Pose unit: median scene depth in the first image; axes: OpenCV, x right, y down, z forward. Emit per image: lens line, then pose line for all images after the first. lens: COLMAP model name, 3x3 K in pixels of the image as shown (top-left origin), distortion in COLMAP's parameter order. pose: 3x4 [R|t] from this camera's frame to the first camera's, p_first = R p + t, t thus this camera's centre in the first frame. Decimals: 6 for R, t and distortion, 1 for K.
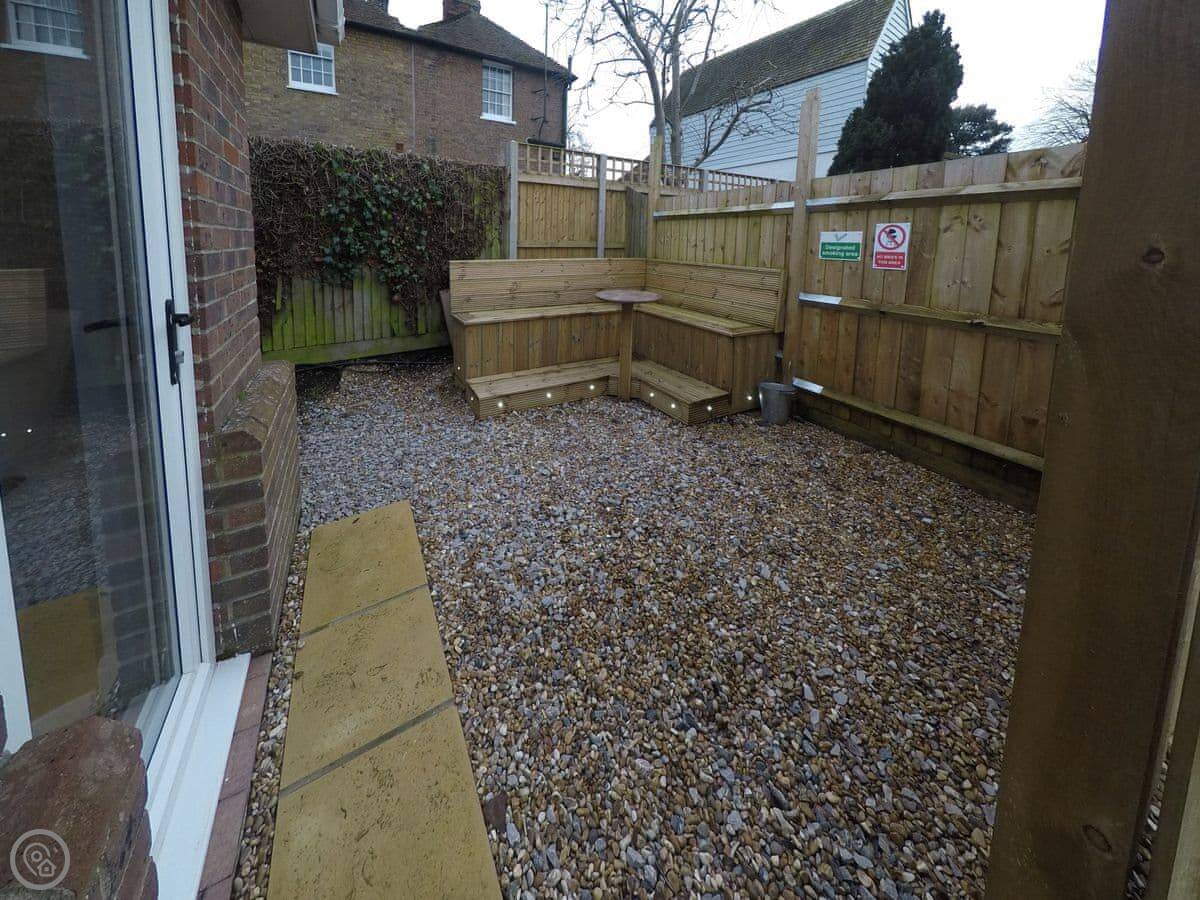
lens RADIAL K [[873.3, 0, 600.0], [0, 873.3, 450.0], [0, 0, 1]] dist [0.000725, 0.003582]
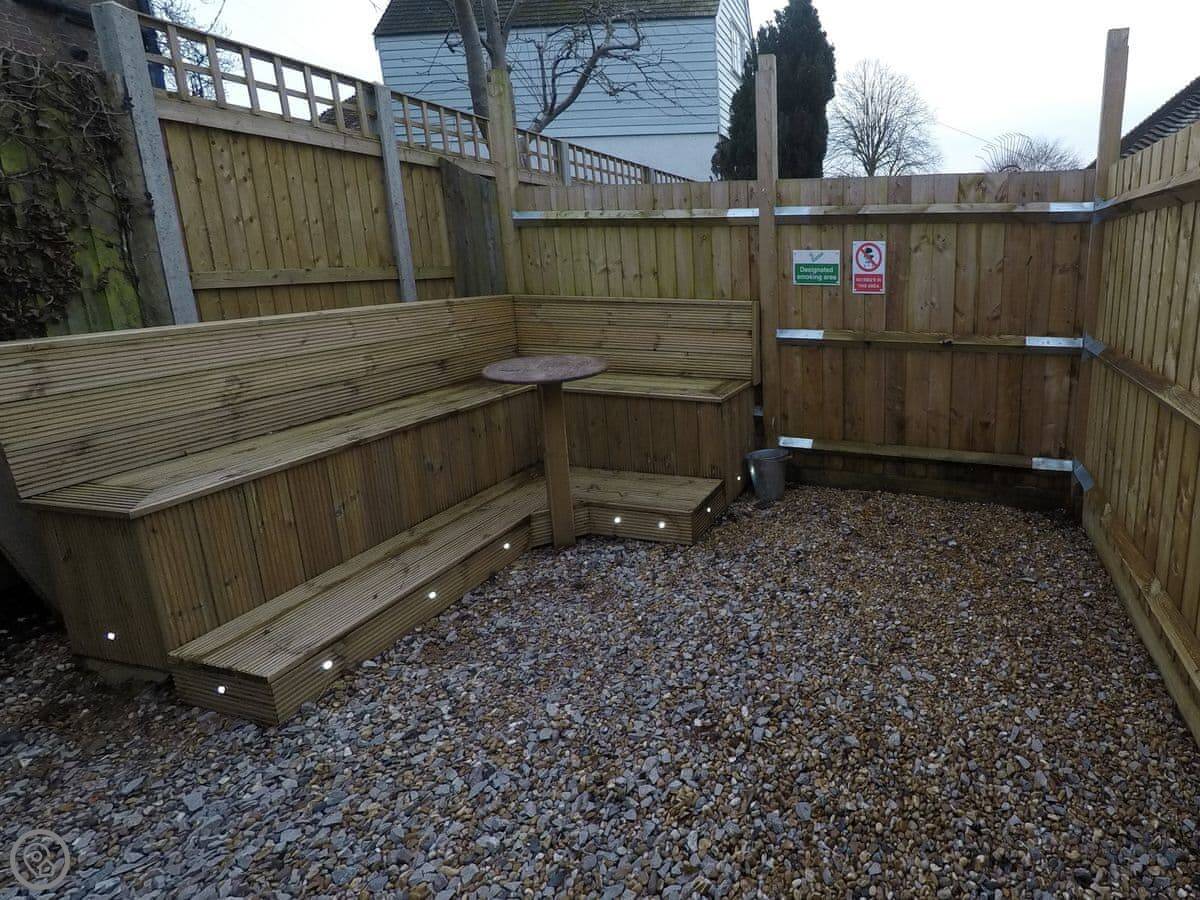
lens RADIAL K [[873.3, 0, 600.0], [0, 873.3, 450.0], [0, 0, 1]] dist [0.000725, 0.003582]
pose [[0.286890, -0.271012, 0.918829, -0.546696], [0.186537, 0.956593, 0.223907, -0.277357], [-0.939627, 0.107159, 0.324990, 0.899690]]
